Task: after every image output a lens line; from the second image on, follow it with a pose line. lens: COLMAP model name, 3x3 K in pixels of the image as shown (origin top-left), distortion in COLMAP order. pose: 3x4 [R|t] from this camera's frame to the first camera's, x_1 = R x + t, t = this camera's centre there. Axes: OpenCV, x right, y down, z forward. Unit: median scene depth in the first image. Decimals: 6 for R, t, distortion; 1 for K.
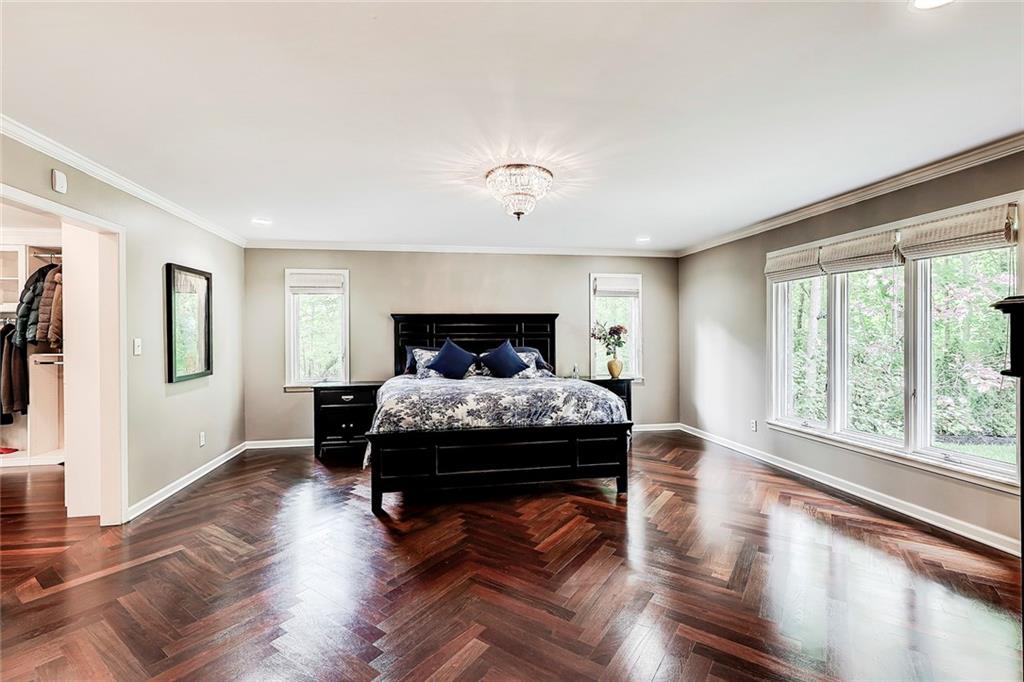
lens RADIAL K [[449.8, 0, 506.3], [0, 449.8, 338.9], [0, 0, 1]] dist [0.012090, -0.000466]
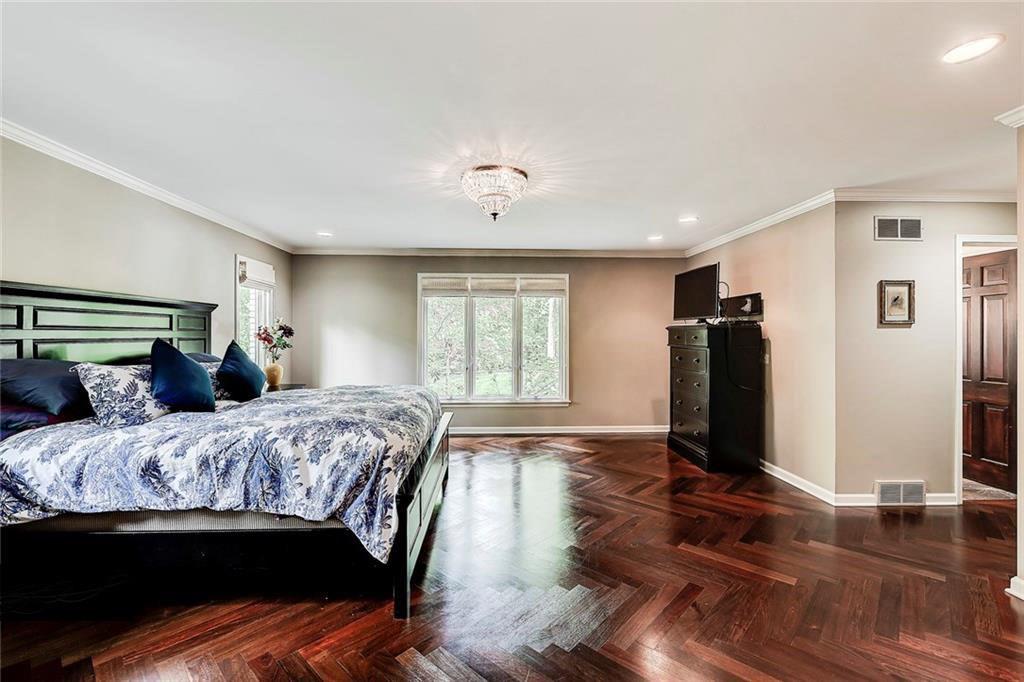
lens RADIAL K [[444.6, 0, 520.9], [0, 444.6, 335.8], [0, 0, 1]] dist [0.002062, 0.000130]
pose [[0.118548, 0.009633, 0.992902, -0.759994], [0.005252, 0.999933, -0.010328, 0.004704], [-0.992934, 0.006439, 0.118490, 0.655455]]
